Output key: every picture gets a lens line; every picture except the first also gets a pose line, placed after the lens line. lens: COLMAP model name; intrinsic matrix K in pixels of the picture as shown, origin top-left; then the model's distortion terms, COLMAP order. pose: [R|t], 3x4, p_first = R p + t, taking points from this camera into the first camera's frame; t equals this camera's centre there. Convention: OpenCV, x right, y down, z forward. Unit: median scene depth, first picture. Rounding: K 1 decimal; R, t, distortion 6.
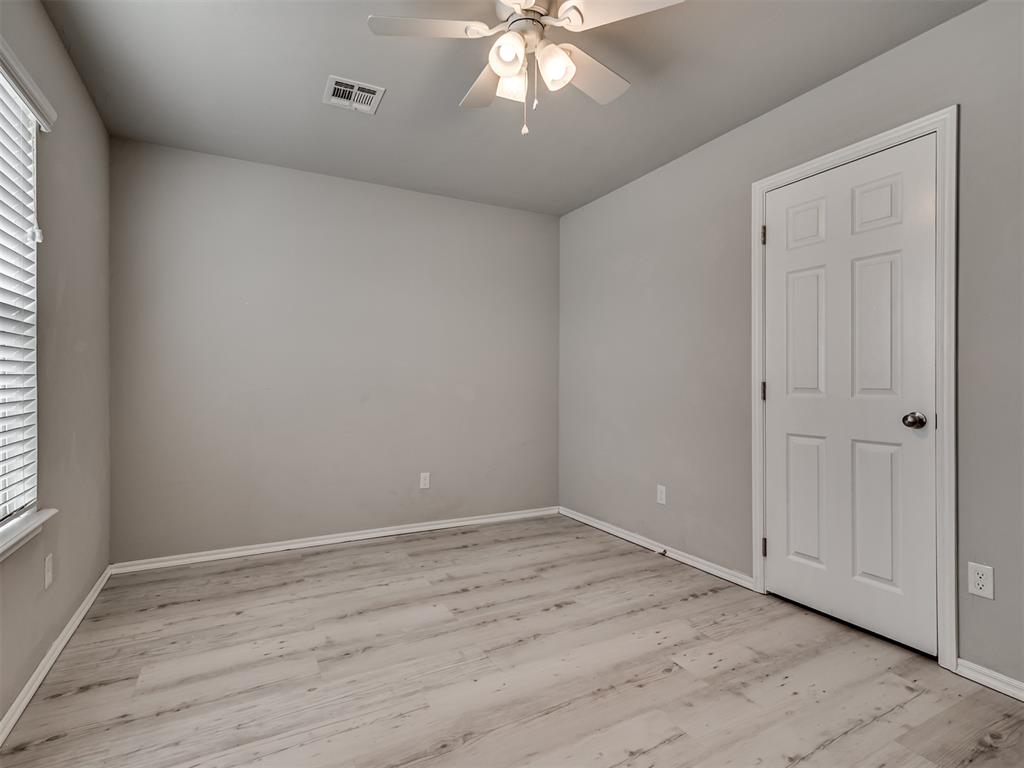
lens RADIAL K [[519.3, 0, 511.3], [0, 519.3, 385.3], [0, 0, 1]] dist [0.012070, 0.000538]
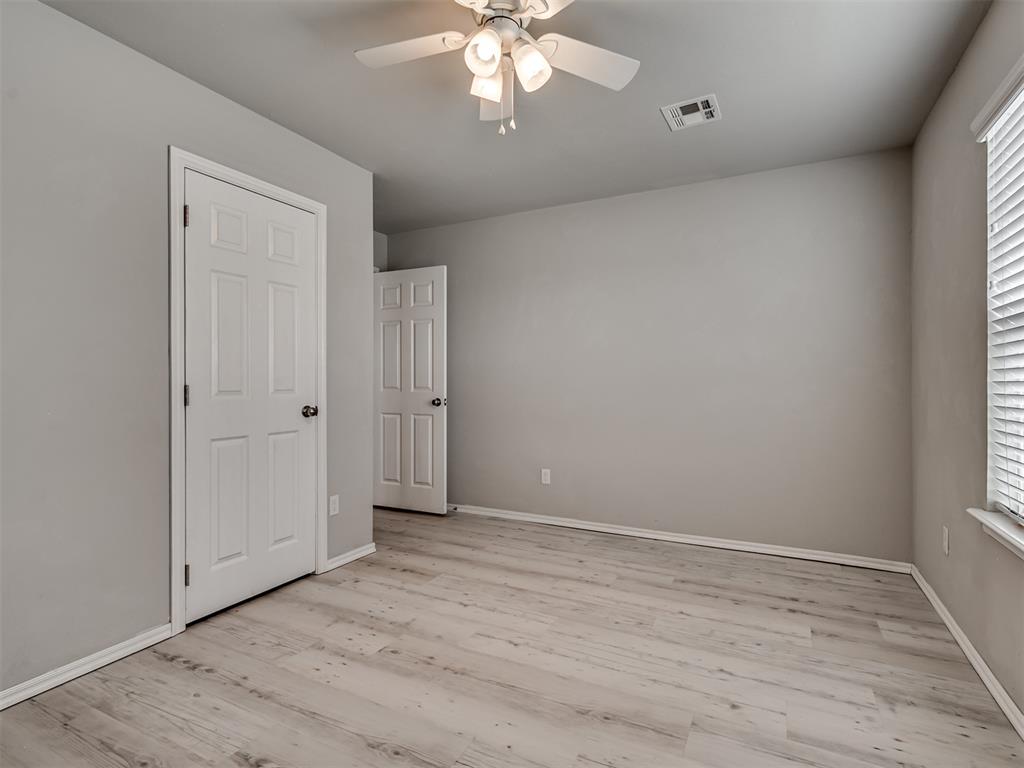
lens RADIAL K [[519.3, 0, 513.5], [0, 519.3, 380.5], [0, 0, 1]] dist [0.012070, 0.000538]
pose [[-0.568521, 0.001295, 0.822668, -0.547177], [0.006703, 0.999973, 0.003059, -0.012693], [-0.822641, 0.007253, -0.568514, 1.058344]]
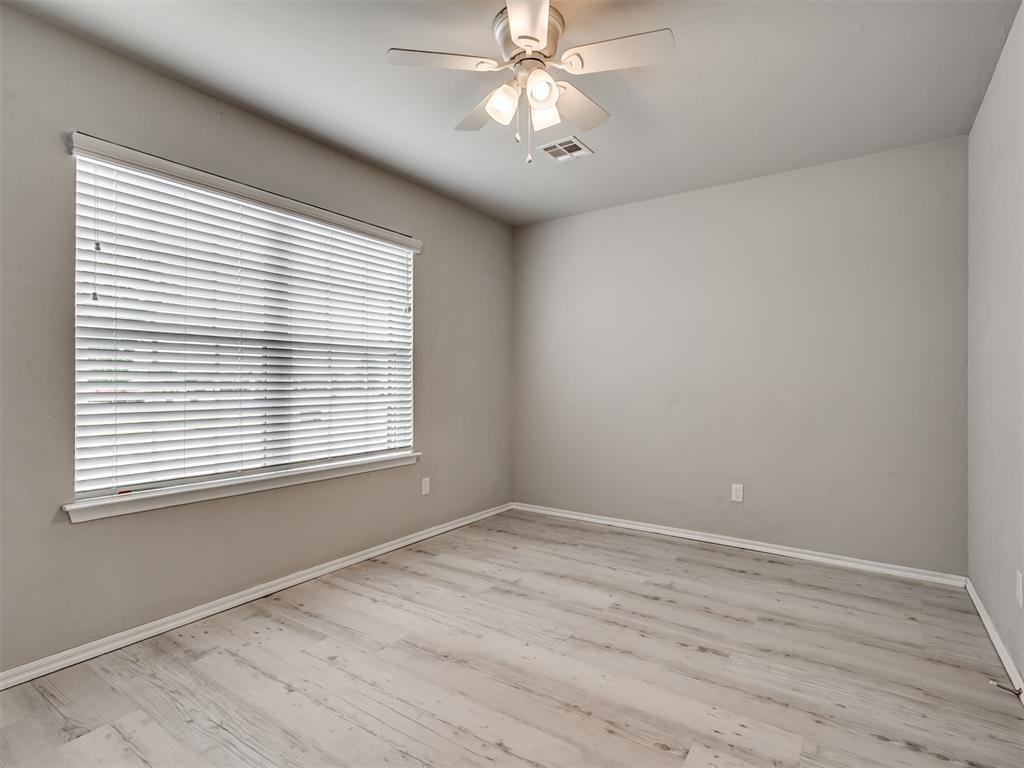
lens RADIAL K [[519.3, 0, 512.8], [0, 519.3, 385.9], [0, 0, 1]] dist [0.012070, 0.000538]
pose [[0.461136, 0.003405, -0.887323, 0.678299], [-0.008030, 0.999968, -0.000336, -0.003933], [0.887293, 0.007280, 0.461148, 0.315689]]
